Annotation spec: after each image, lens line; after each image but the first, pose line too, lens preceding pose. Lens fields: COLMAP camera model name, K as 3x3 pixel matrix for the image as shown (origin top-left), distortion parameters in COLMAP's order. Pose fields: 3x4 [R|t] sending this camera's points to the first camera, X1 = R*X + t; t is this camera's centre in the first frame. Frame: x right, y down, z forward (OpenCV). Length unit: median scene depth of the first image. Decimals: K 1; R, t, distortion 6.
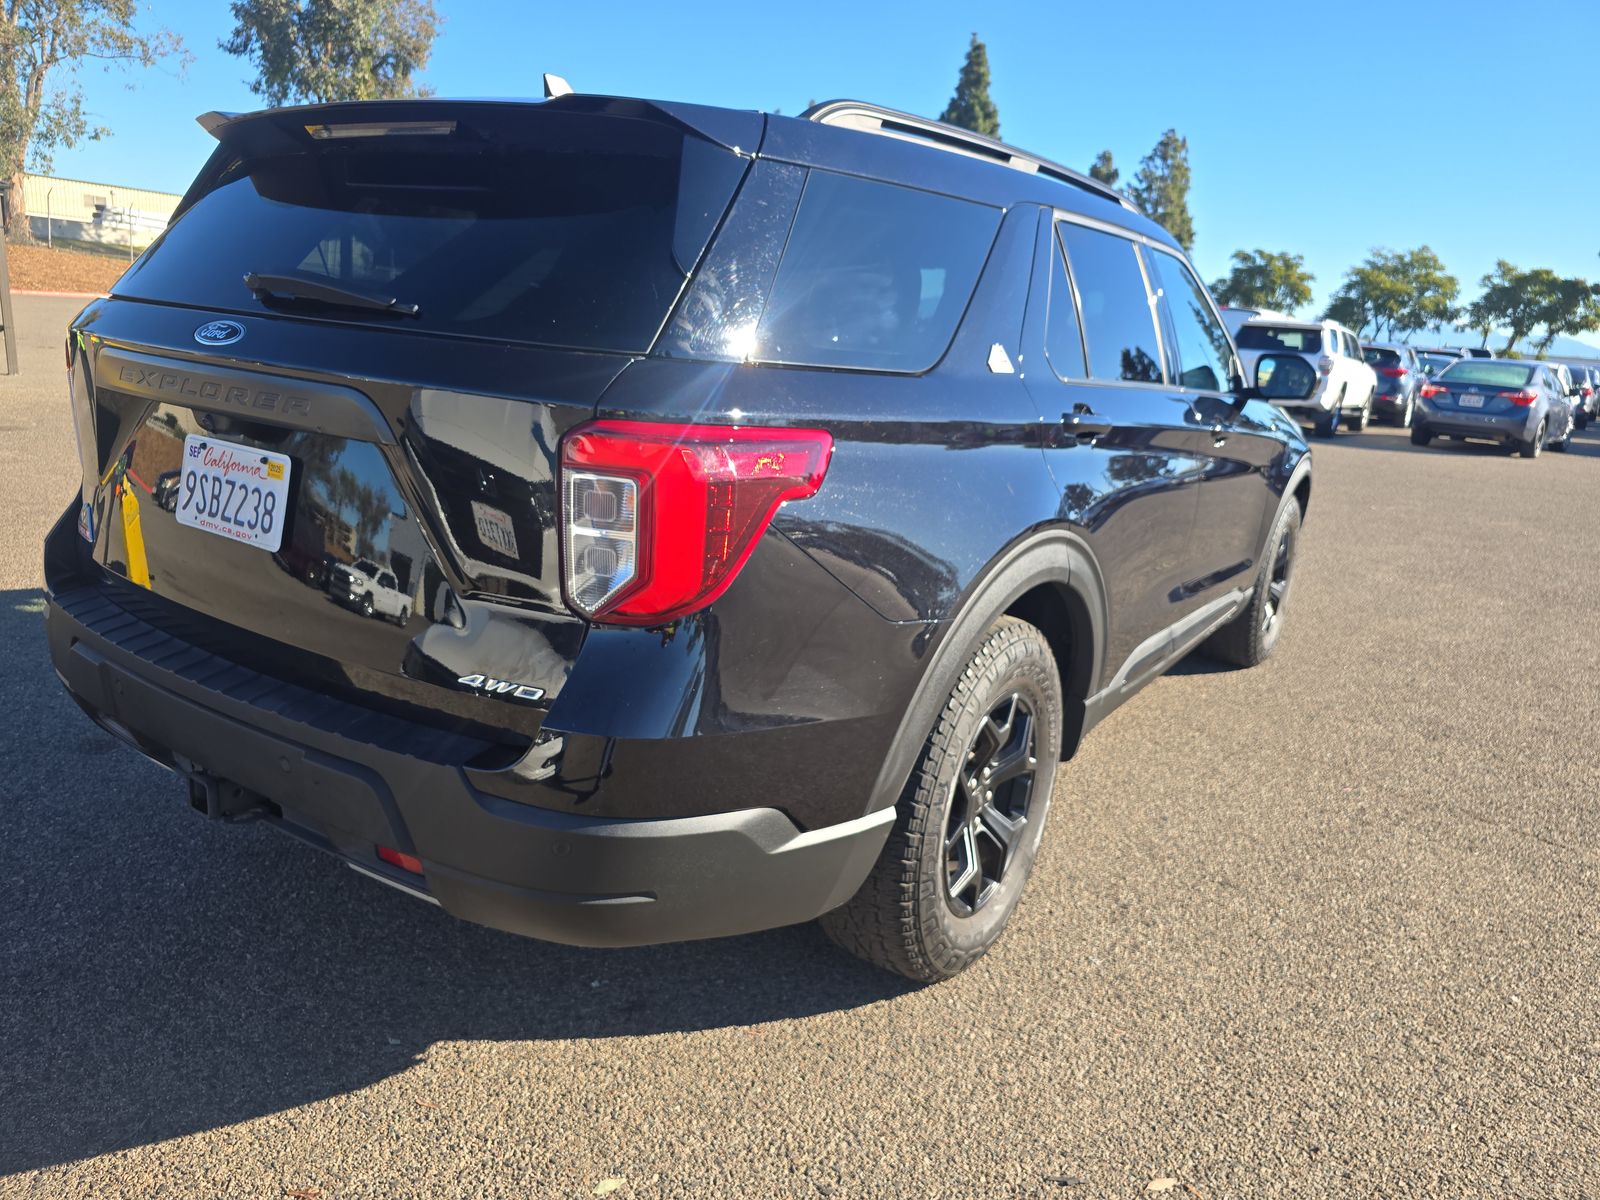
lens RADIAL K [[1090.8, 0, 800.0], [0, 1090.8, 600.0], [0, 0, 1]] dist [0.048570, -0.032503]
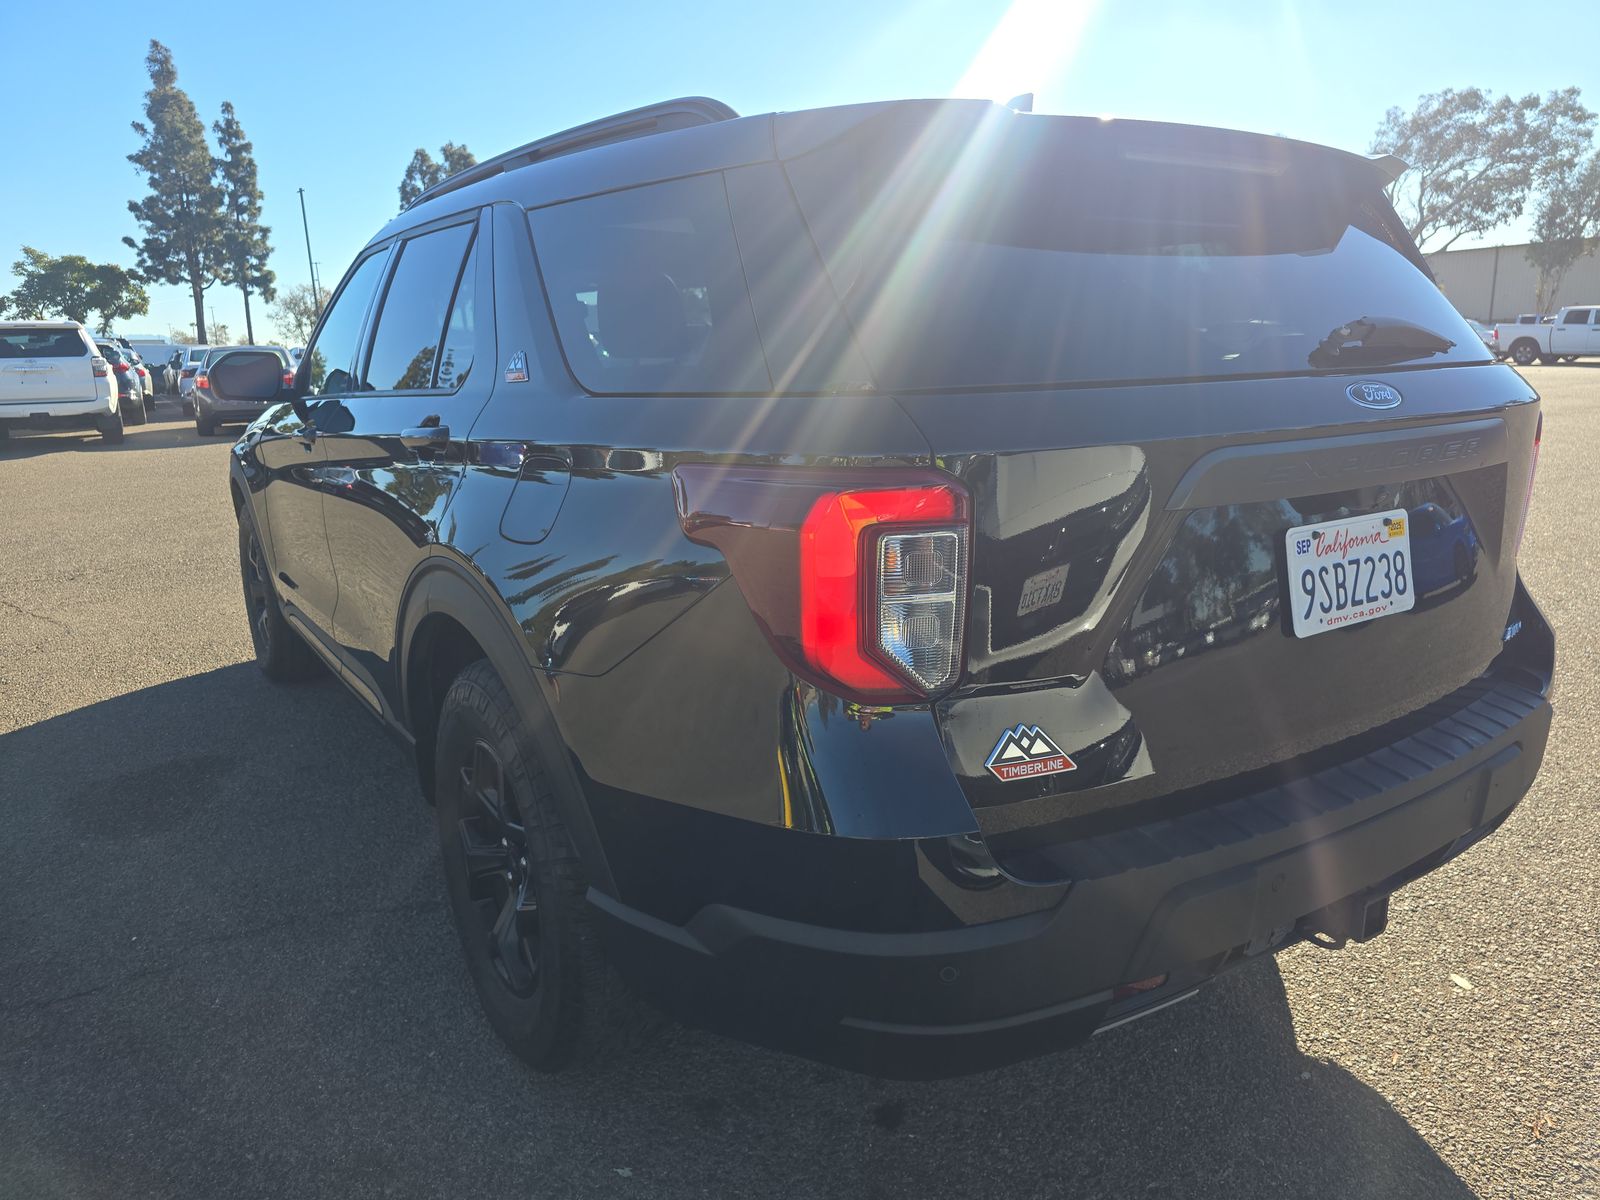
lens RADIAL K [[1090.8, 0, 800.0], [0, 1090.8, 600.0], [0, 0, 1]] dist [0.048570, -0.032503]
pose [[0.384734, -0.292373, 0.875499, -0.091417], [0.281446, 0.940498, 0.190399, -0.023074], [-0.879072, 0.173153, 0.444128, 0.062213]]
